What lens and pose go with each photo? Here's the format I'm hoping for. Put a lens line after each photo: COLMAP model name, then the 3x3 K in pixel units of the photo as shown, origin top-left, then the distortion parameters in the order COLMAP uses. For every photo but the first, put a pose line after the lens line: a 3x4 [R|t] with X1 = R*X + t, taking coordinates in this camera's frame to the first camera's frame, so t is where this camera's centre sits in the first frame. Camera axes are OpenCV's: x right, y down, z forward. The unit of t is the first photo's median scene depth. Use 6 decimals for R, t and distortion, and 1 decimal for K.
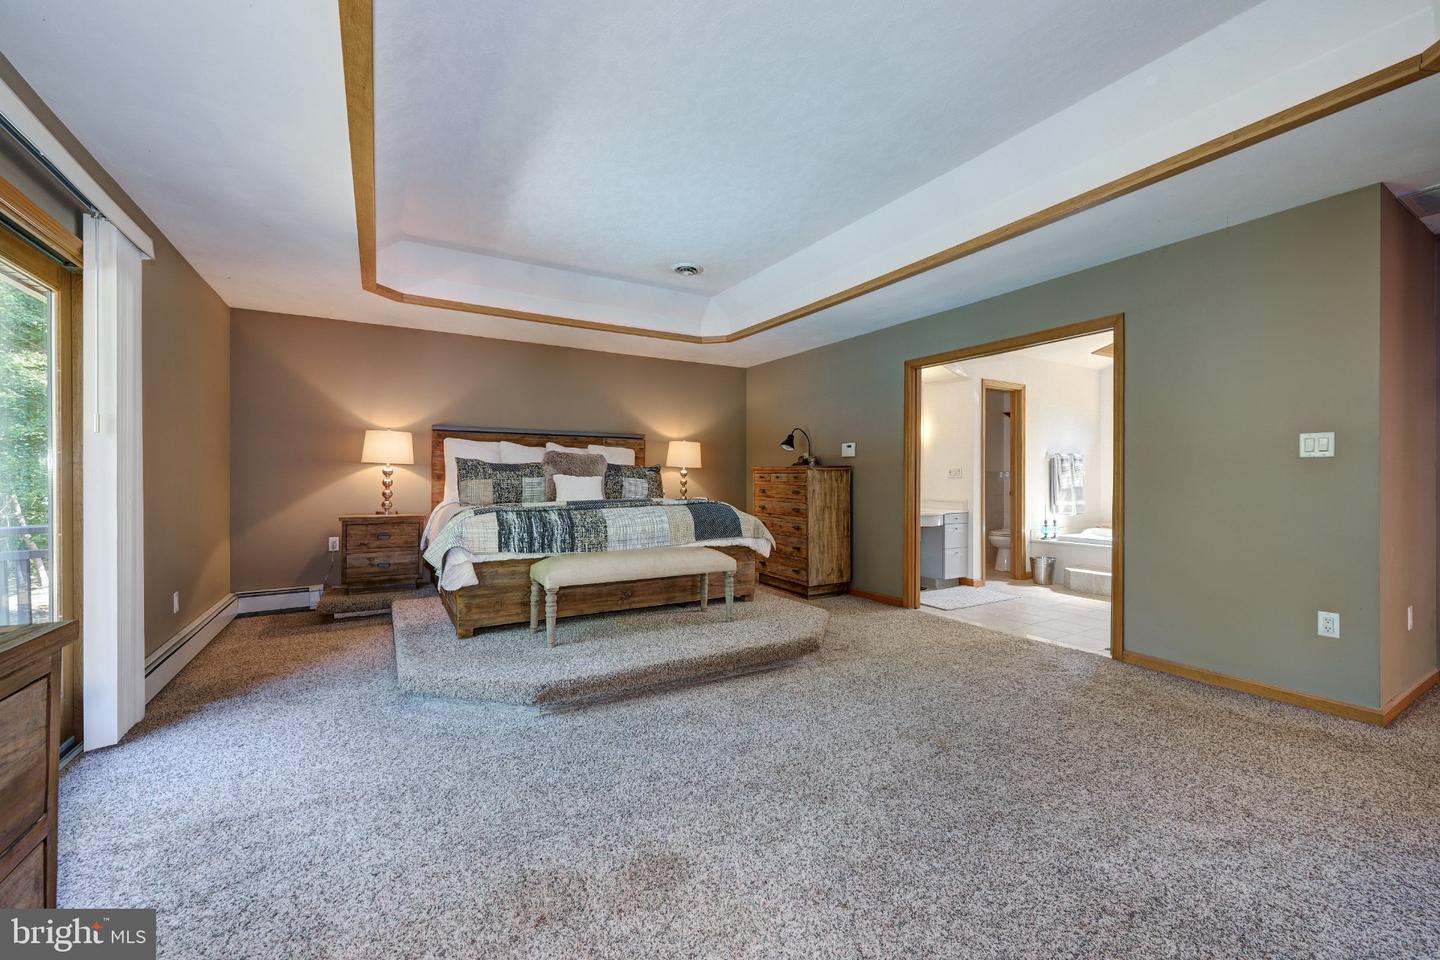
lens RADIAL K [[572.1, 0, 720.0], [0, 572.1, 480.0], [0, 0, 1]] dist [0.000539, 0.000077]
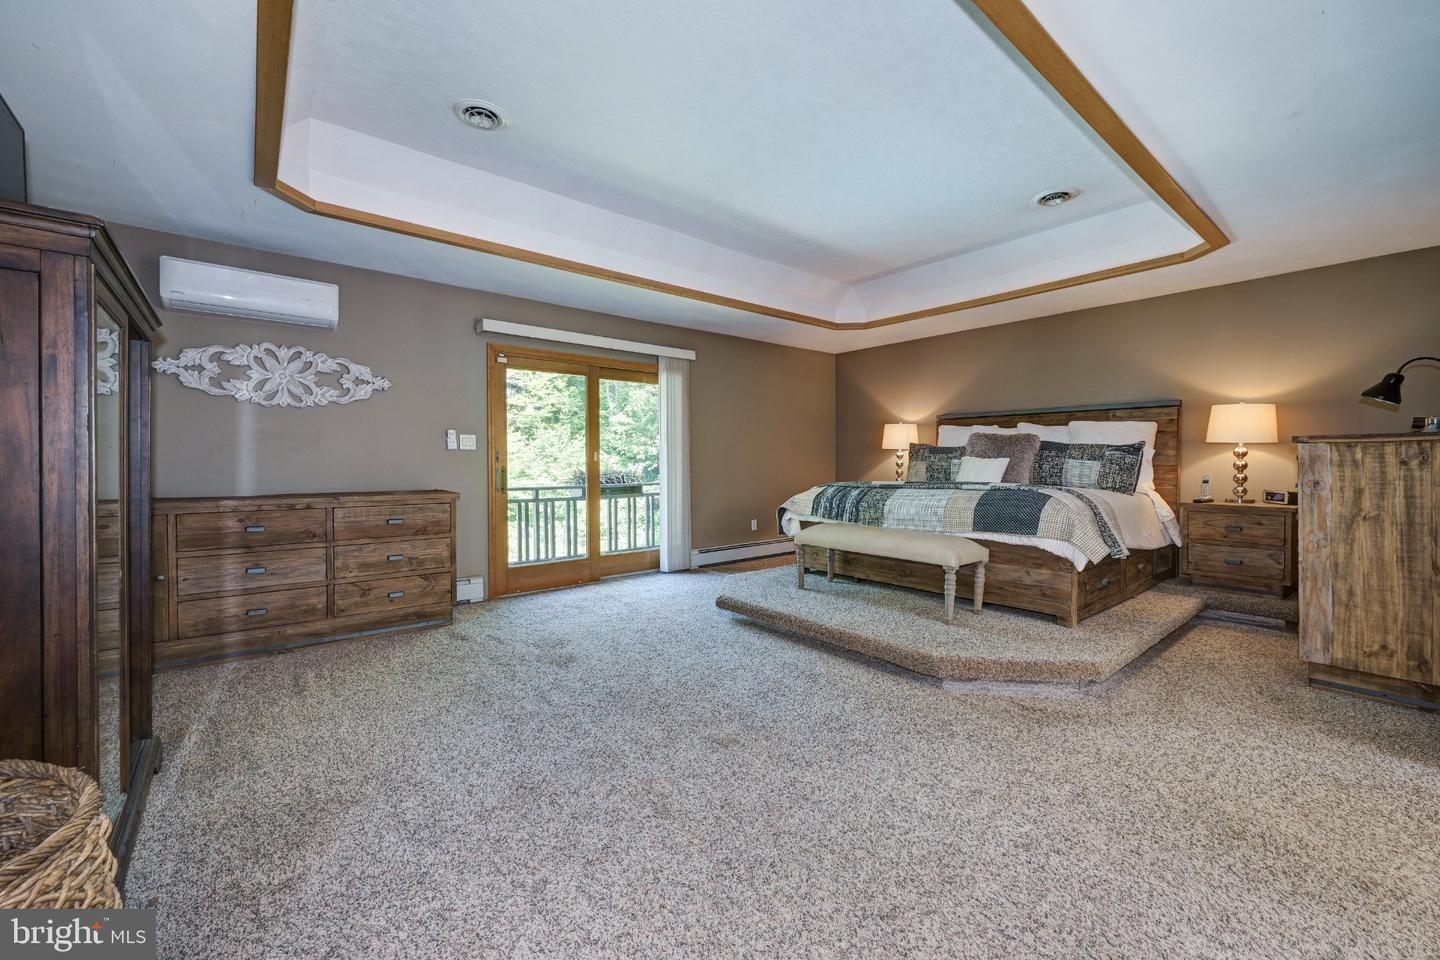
lens RADIAL K [[581.5, 0, 732.4], [0, 581.5, 467.8], [0, 0, 1]] dist [0.001070, 0.000038]
pose [[0.171281, 0.011764, -0.985152, 0.634954], [-0.002743, 0.999931, 0.011463, -0.000061], [0.985218, 0.000739, 0.171302, 0.399677]]
